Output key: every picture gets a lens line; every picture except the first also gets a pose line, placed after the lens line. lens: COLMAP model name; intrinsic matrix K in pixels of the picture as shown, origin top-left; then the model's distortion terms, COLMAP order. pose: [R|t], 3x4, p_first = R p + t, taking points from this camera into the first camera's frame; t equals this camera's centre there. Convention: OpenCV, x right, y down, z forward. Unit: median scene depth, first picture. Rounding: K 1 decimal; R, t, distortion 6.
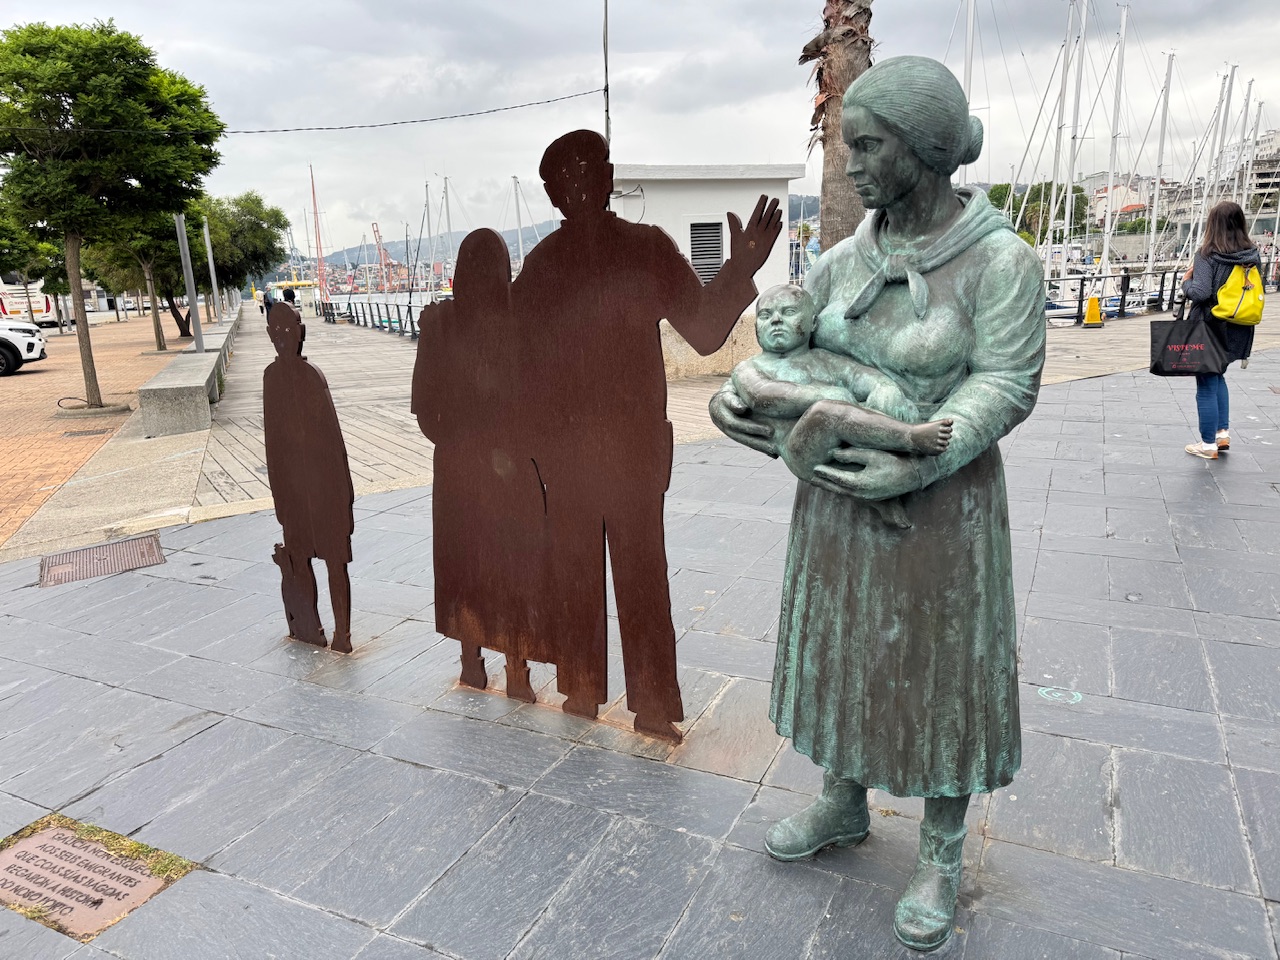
lens RADIAL K [[901.2, 0, 638.4], [0, 901.2, 477.3], [0, 0, 1]] dist [0.061128, -0.075996]
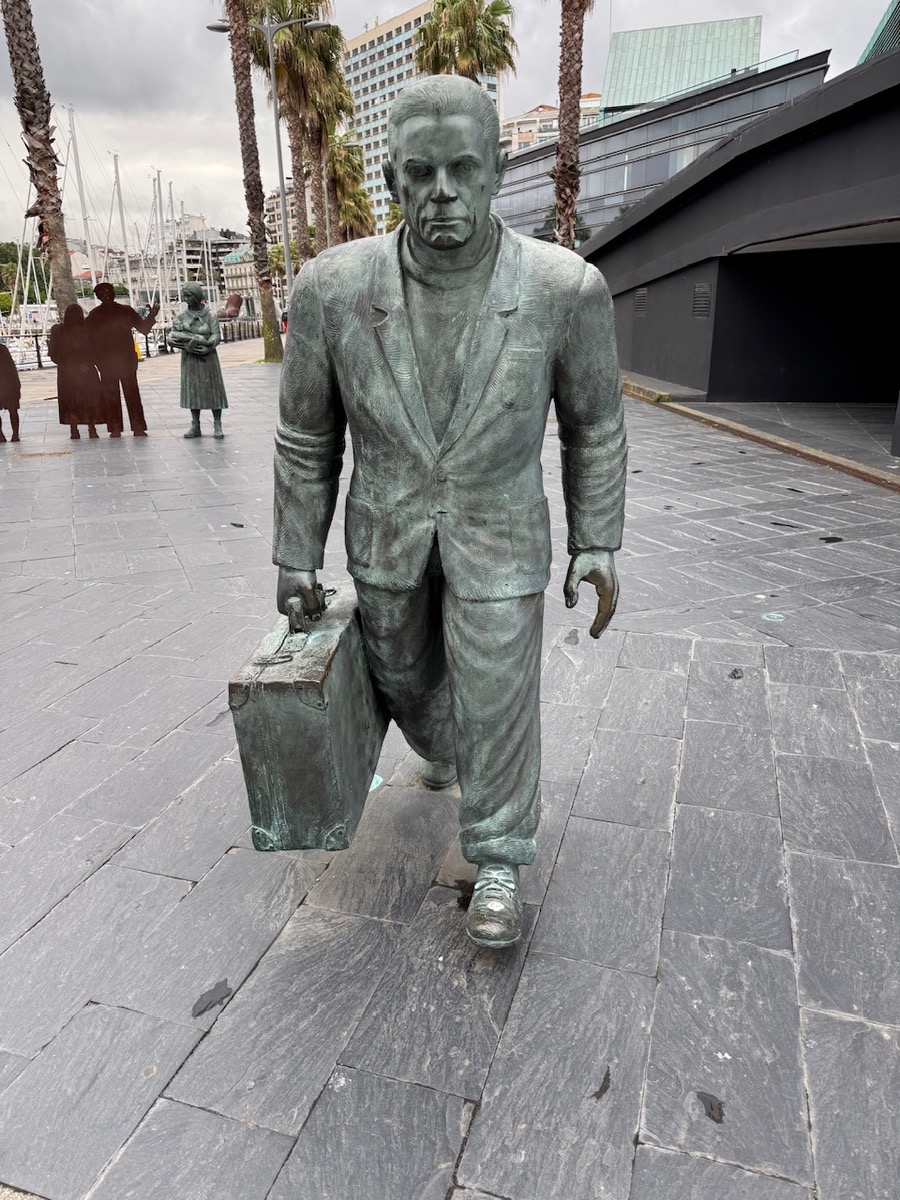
lens RADIAL K [[844.8, 0, 450.0], [0, 844.8, 600.0], [0, 0, 1]] dist [0.061128, -0.075996]
pose [[0.651293, -0.220087, 0.726209, -1.940558], [0.157267, 0.975386, 0.154561, 0.612784], [-0.742351, 0.013544, 0.669874, -2.479258]]
